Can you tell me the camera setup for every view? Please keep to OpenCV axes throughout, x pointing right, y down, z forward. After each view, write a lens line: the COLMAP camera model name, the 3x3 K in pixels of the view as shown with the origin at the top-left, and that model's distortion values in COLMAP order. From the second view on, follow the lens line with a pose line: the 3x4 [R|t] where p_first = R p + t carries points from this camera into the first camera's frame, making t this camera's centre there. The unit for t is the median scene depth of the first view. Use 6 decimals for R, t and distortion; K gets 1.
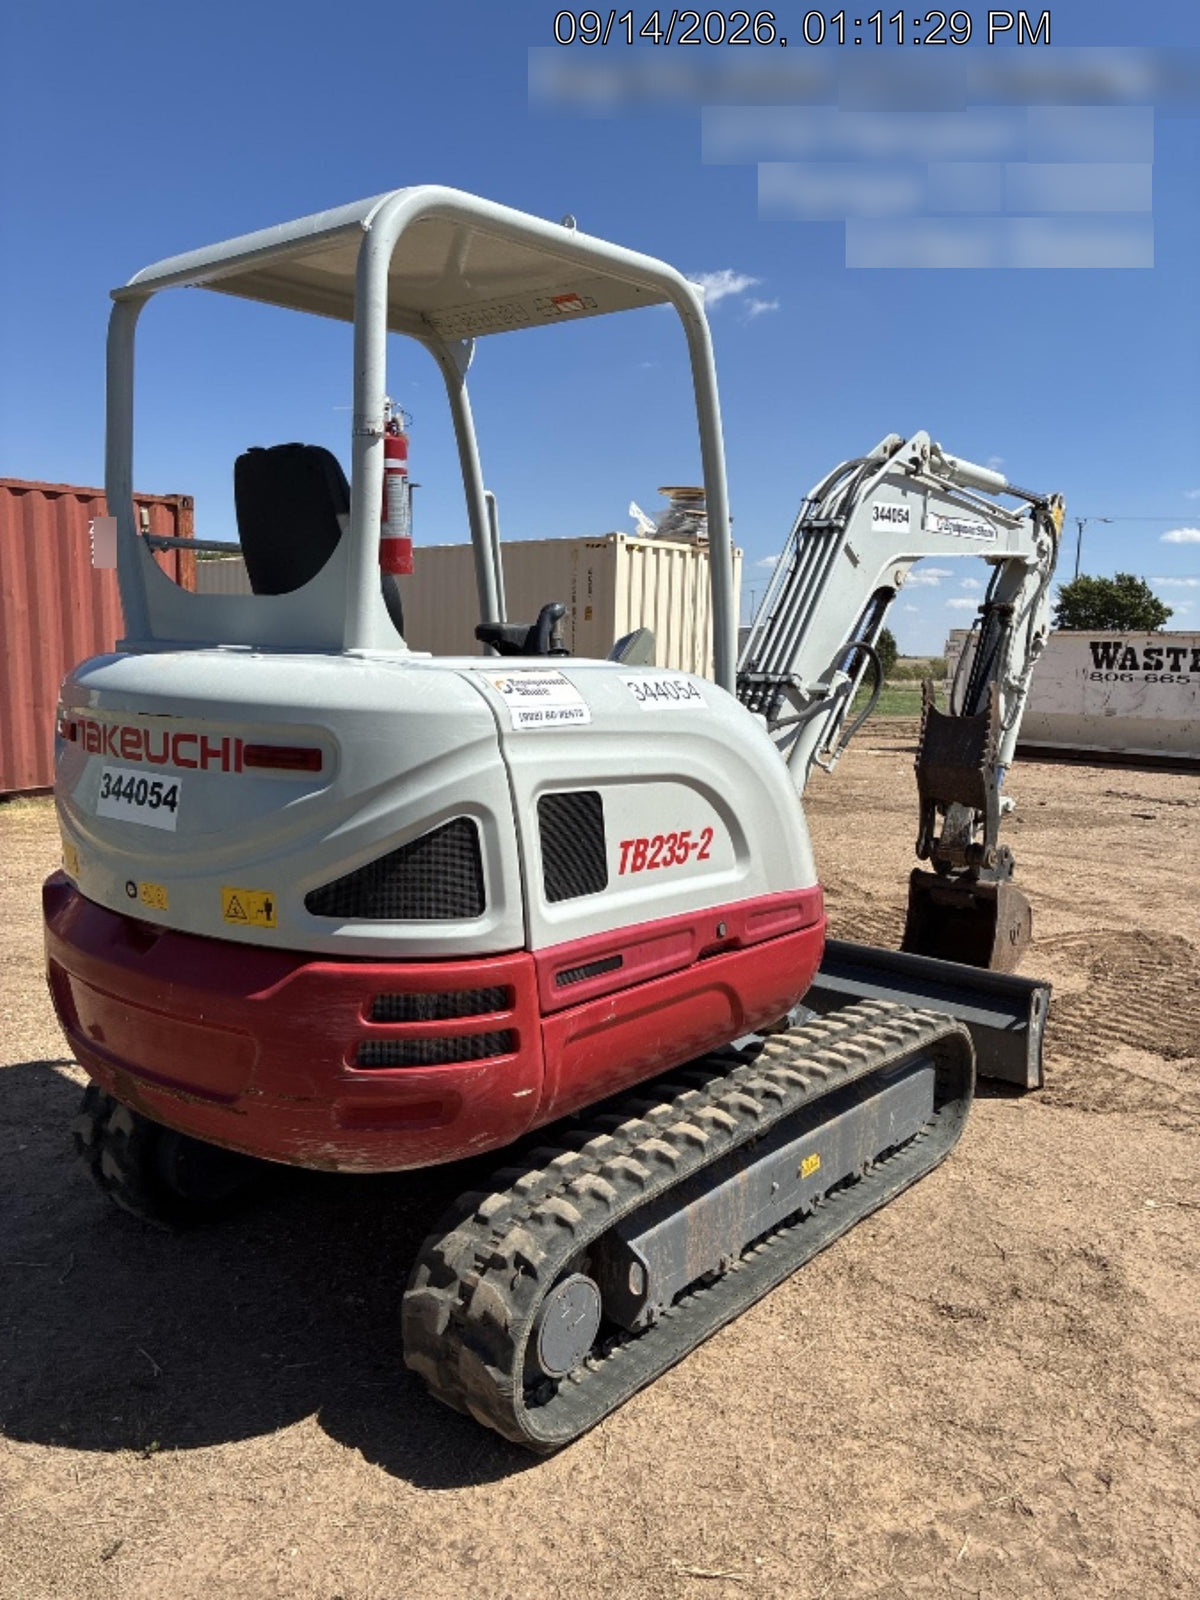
lens RADIAL K [[1160.6, 0, 615.9], [0, 1160.6, 810.7], [0, 0, 1]] dist [0.061080, -0.080606]
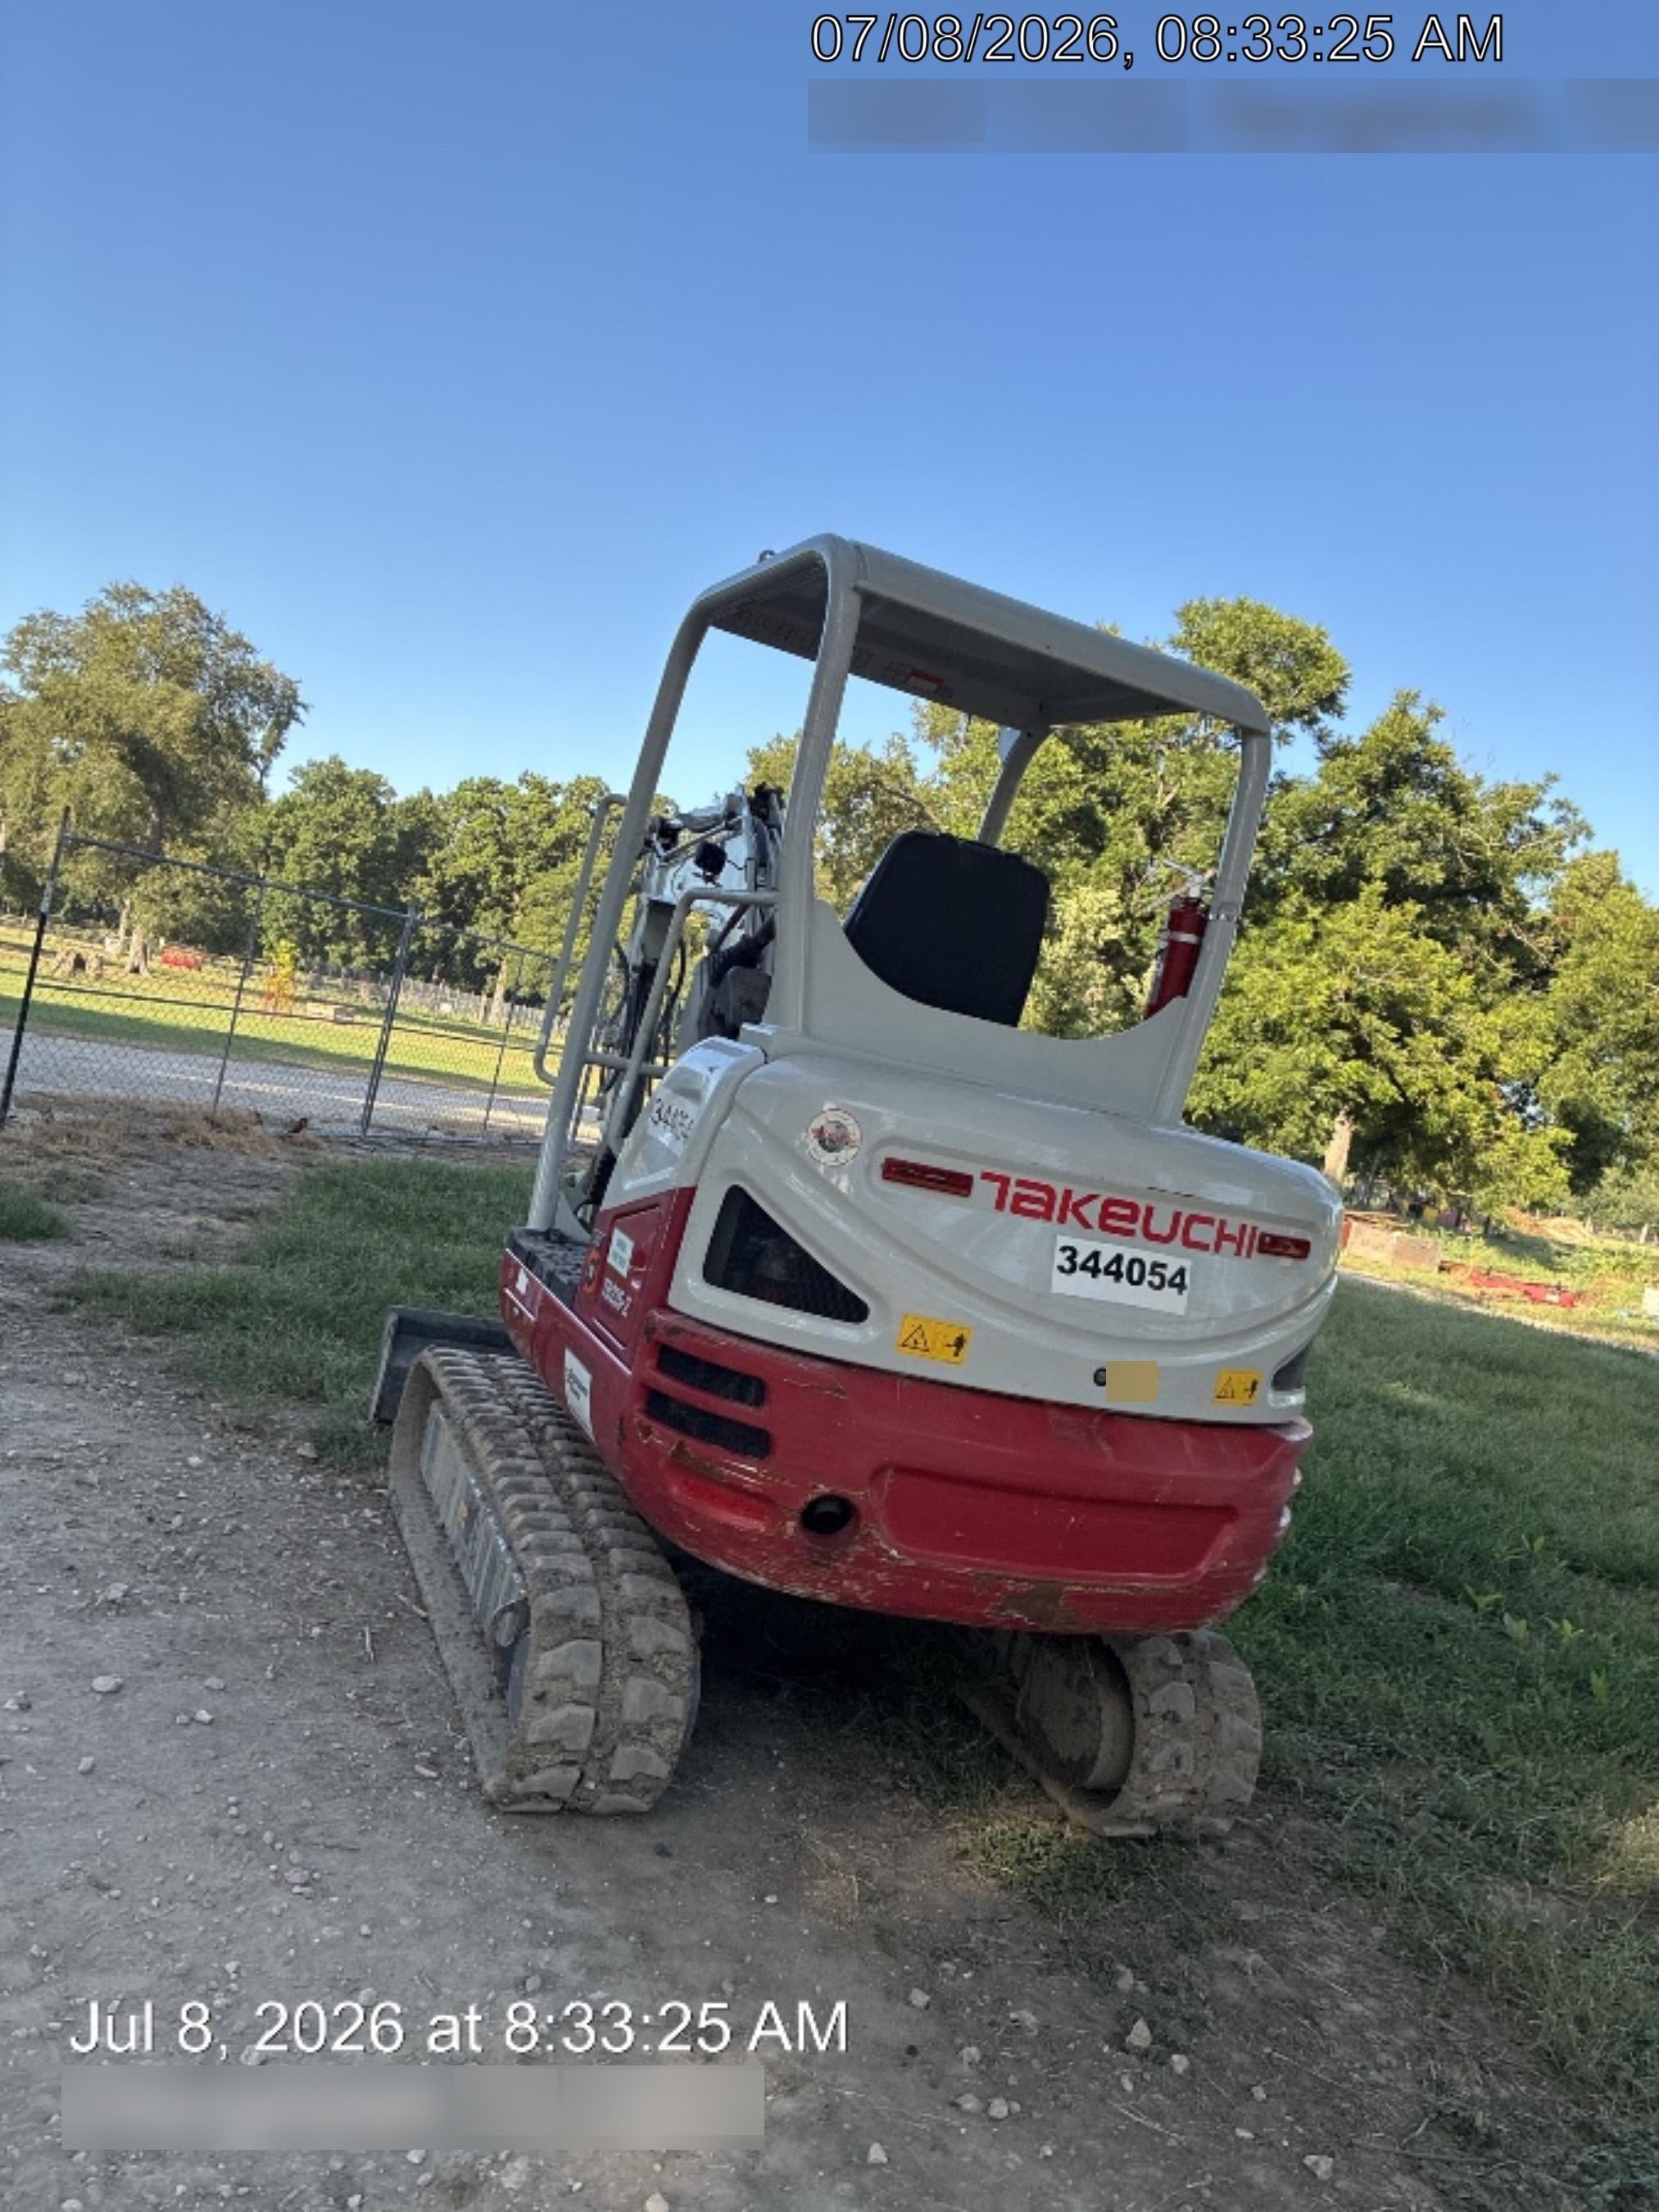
lens RADIAL K [[1668.0, 0, 790.9], [0, 1668.0, 1143.6], [0, 0, 1]] dist [0.005114, 0.001006]
pose [[0.494828, 0.037585, 0.868178, -1.669139], [-0.081928, 0.996632, 0.003549, -0.097800], [-0.865120, -0.072884, 0.496240, 0.577232]]
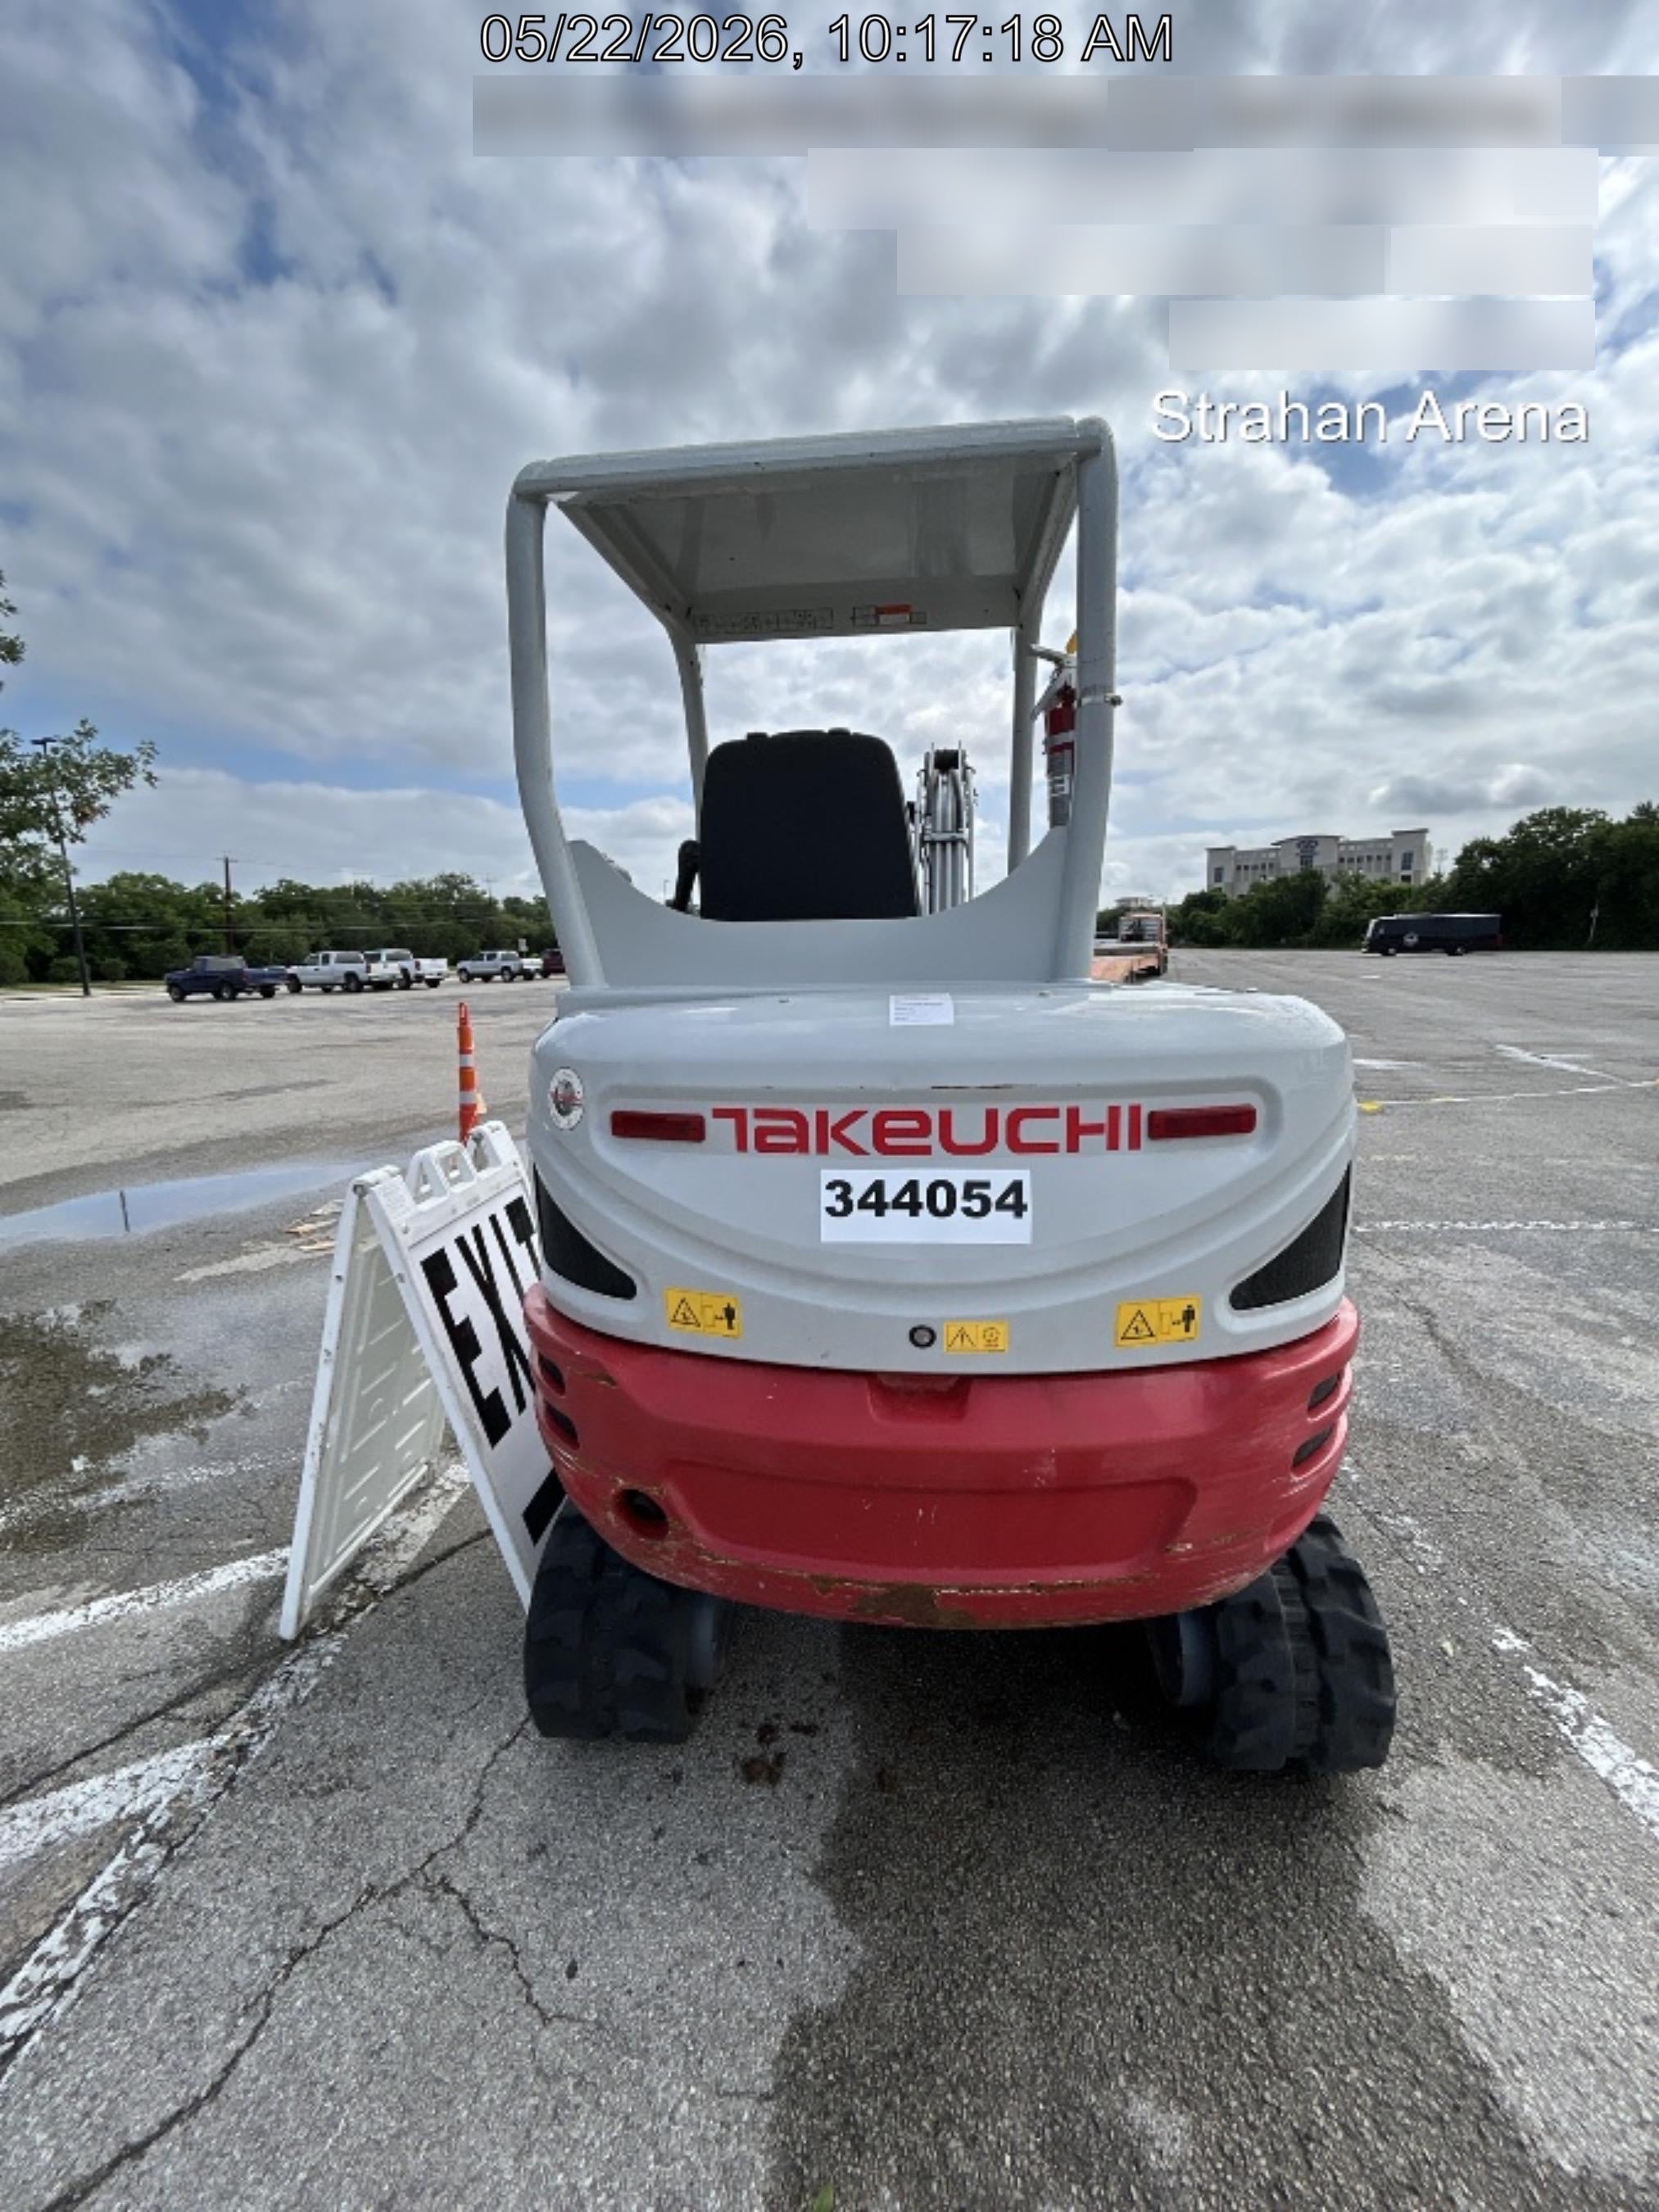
lens RADIAL K [[880.6, 0, 830.6], [0, 880.6, 1126.1], [0, 0, 1]] dist [0.008020, -0.004036]
pose [[0.837682, -0.142085, 0.527353, -0.724104], [0.120969, 0.989853, 0.074542, -0.105173], [-0.532593, 0.001351, 0.846370, 0.575842]]
